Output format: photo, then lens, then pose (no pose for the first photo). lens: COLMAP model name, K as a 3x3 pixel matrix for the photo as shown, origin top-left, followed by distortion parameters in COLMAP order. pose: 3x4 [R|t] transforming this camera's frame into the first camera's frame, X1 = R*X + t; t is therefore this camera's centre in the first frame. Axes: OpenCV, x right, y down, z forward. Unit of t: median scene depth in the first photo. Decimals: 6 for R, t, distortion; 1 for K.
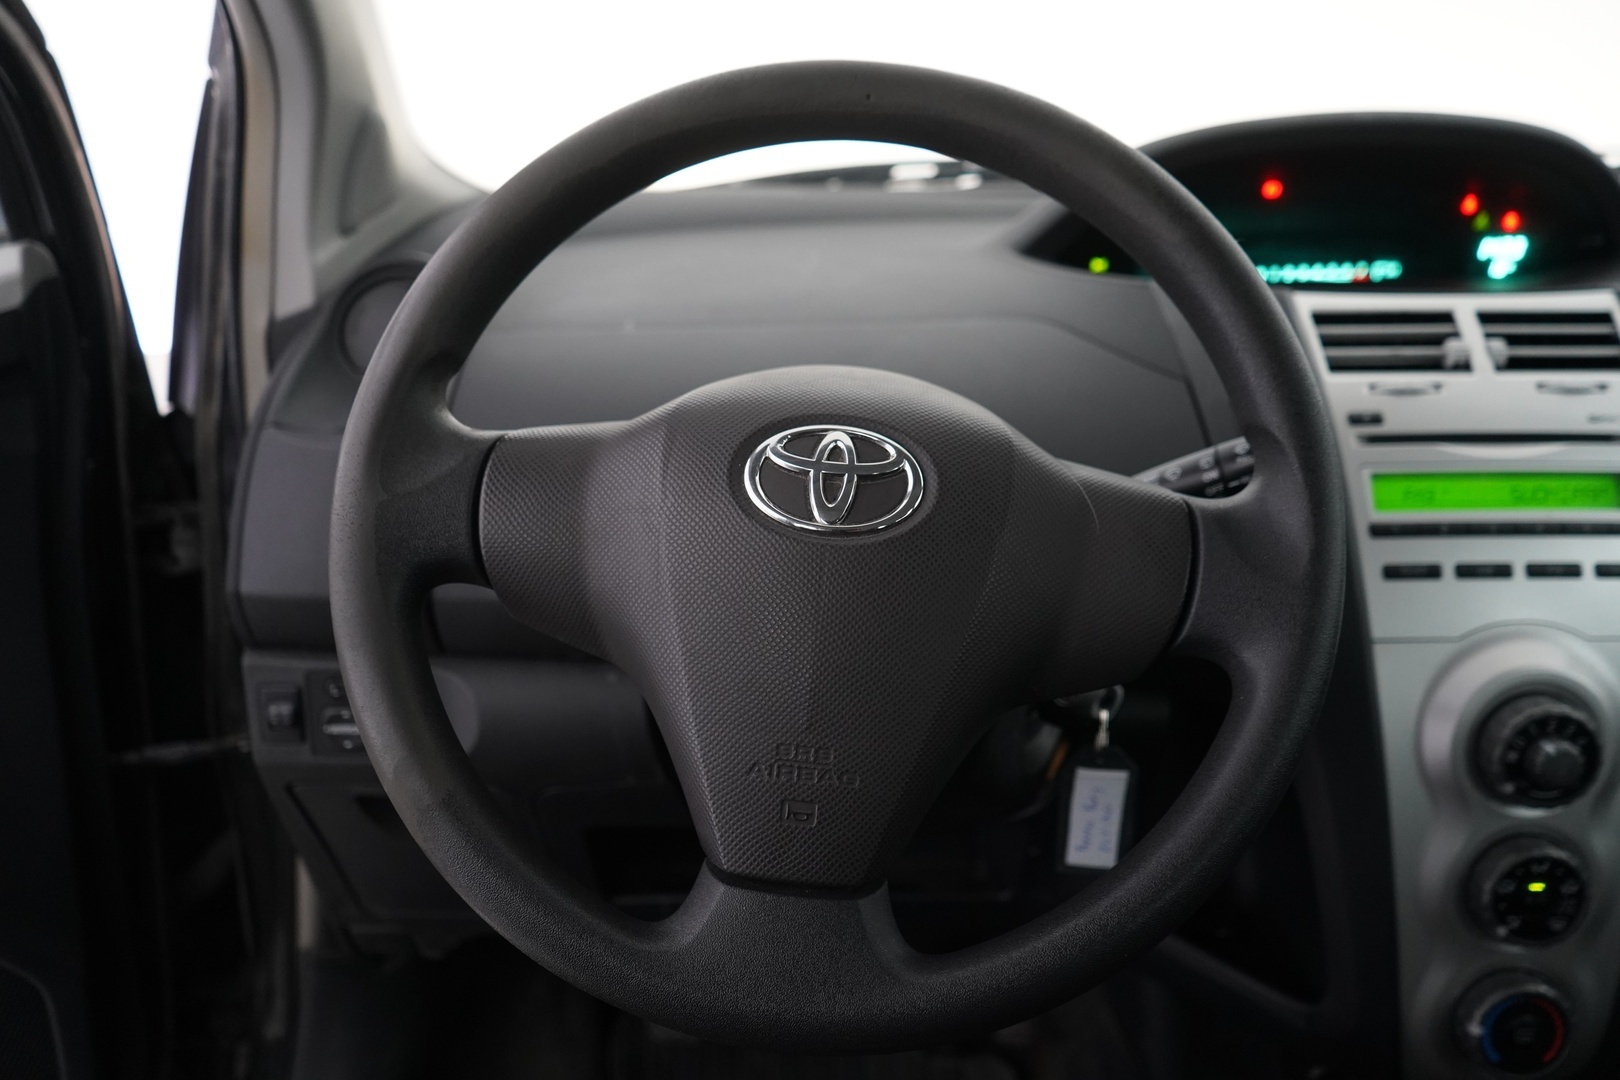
lens RADIAL K [[1310.8, 0, 810.0], [0, 1310.8, 540.0], [0, 0, 1]] dist [-0.001530, 0.005189]
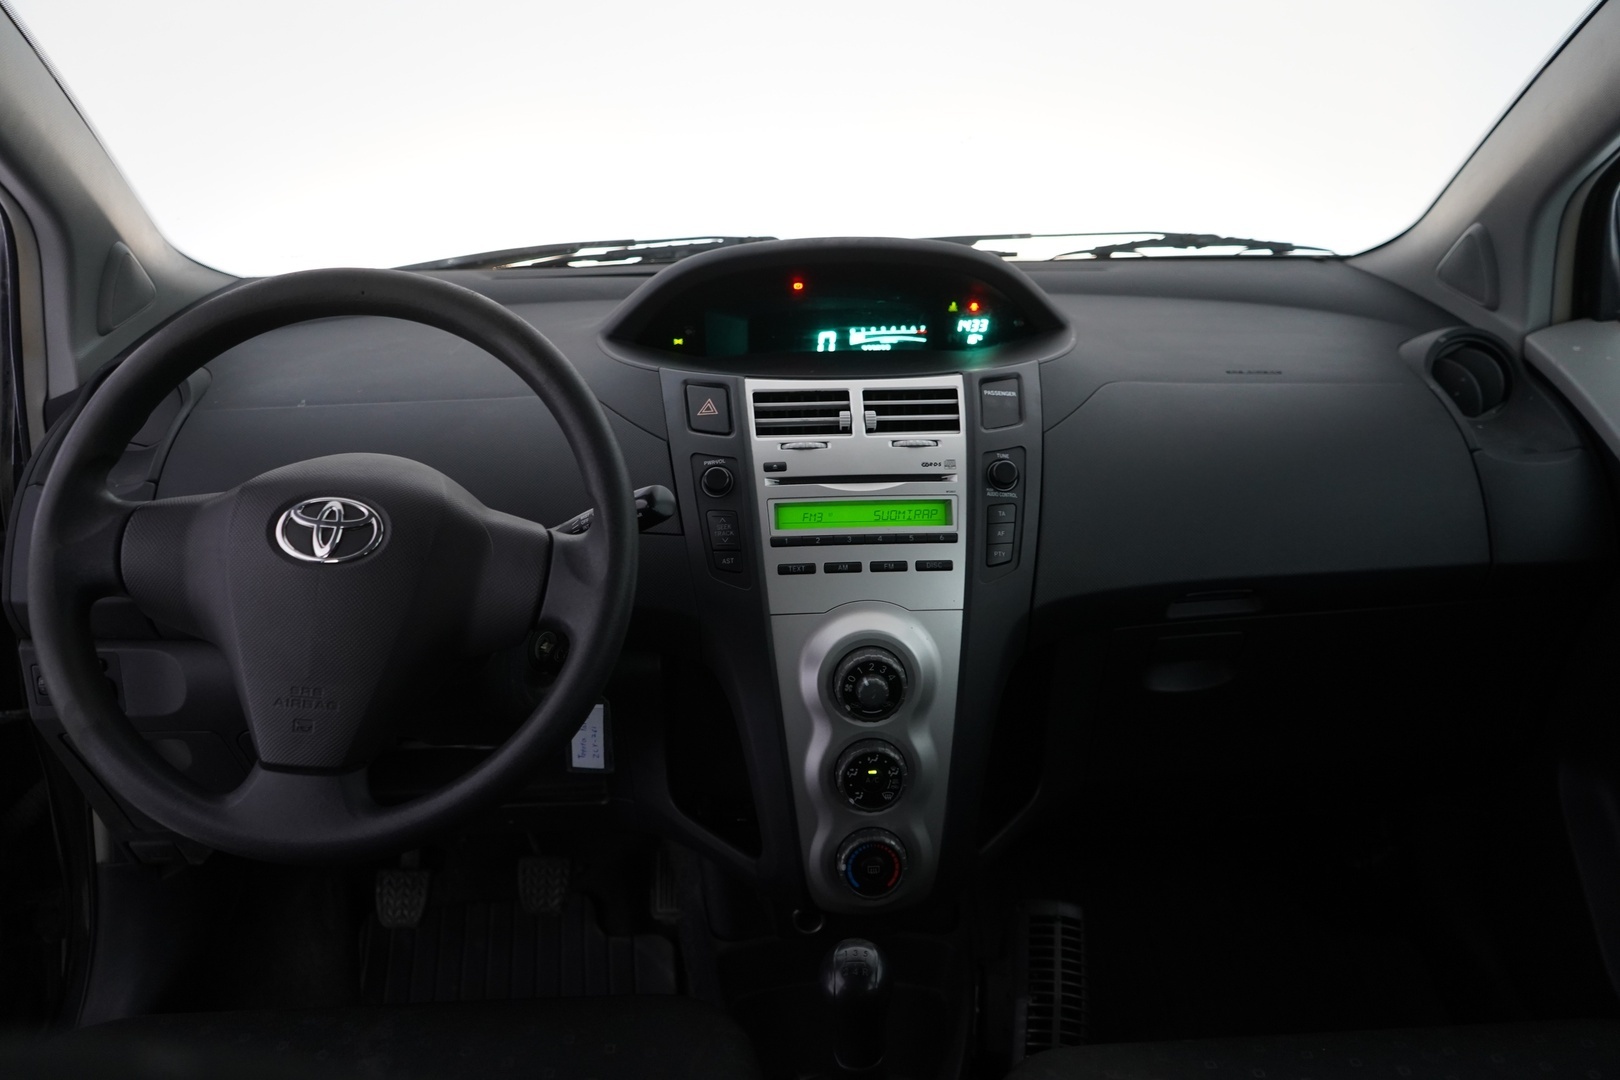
lens RADIAL K [[1310.8, 0, 810.0], [0, 1310.8, 540.0], [0, 0, 1]] dist [-0.001530, 0.005189]
pose [[0.998740, -0.021823, 0.045194, 0.407096], [0.020920, 0.999574, 0.020366, -0.039990], [-0.045619, -0.019394, 0.998771, -0.518248]]
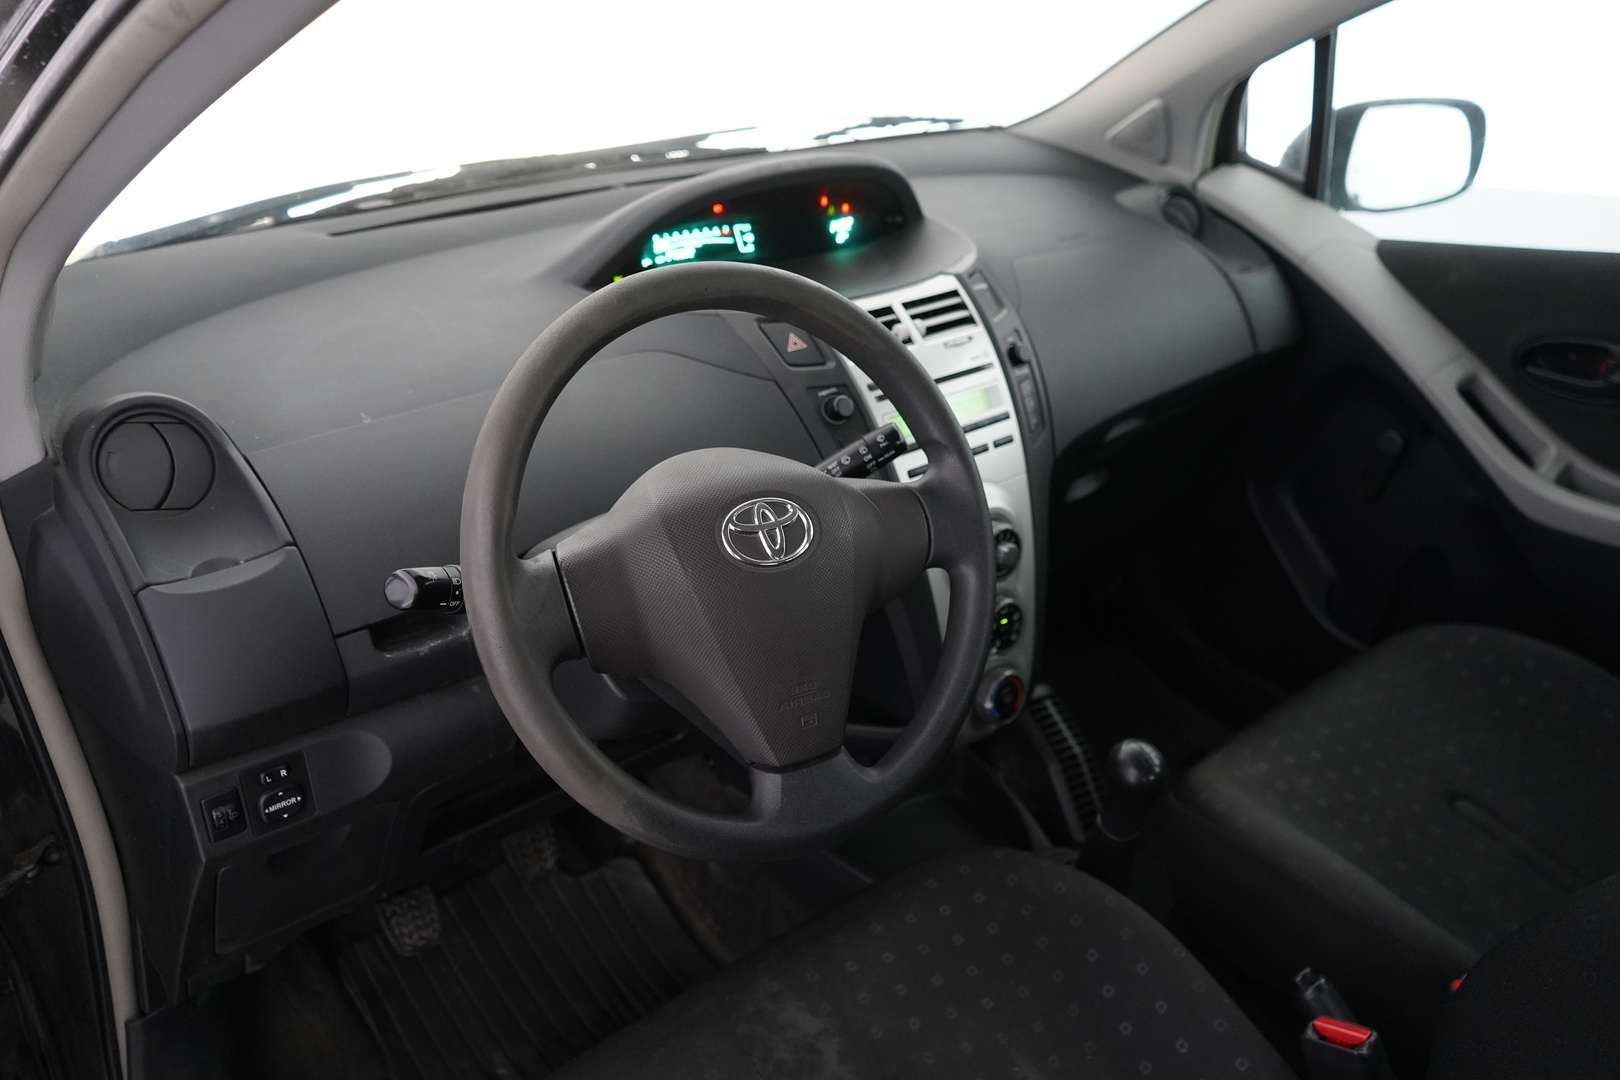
lens RADIAL K [[1310.8, 0, 810.0], [0, 1310.8, 540.0], [0, 0, 1]] dist [-0.001530, 0.005189]
pose [[0.766317, -0.279271, 0.578589, -0.672119], [0.189541, 0.958771, 0.211737, -0.279960], [-0.613867, -0.052592, 0.787656, -0.271286]]
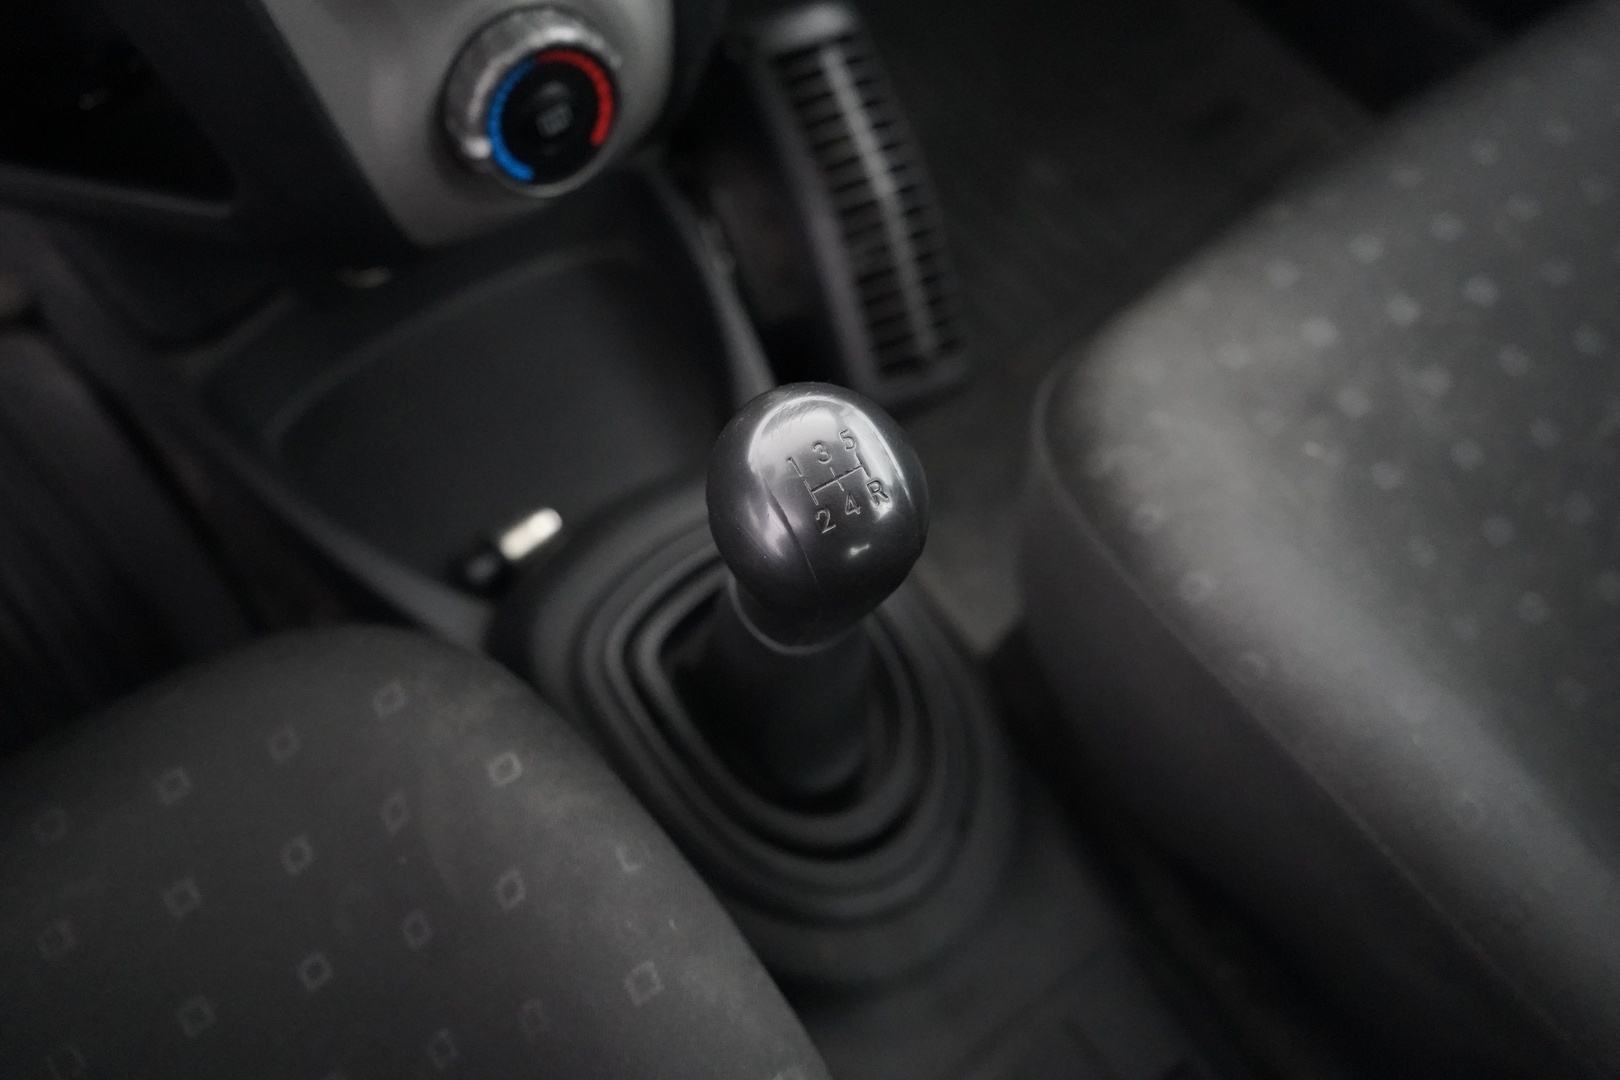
lens RADIAL K [[1413.9, 0, 808.2], [0, 1413.9, 469.3], [0, 0, 1]] dist [-0.003172, -0.001858]
pose [[0.800589, -0.490263, 0.344527, 0.337791], [0.168379, 0.735862, 0.655863, 0.094237], [-0.575069, -0.467066, 0.671673, 0.430877]]
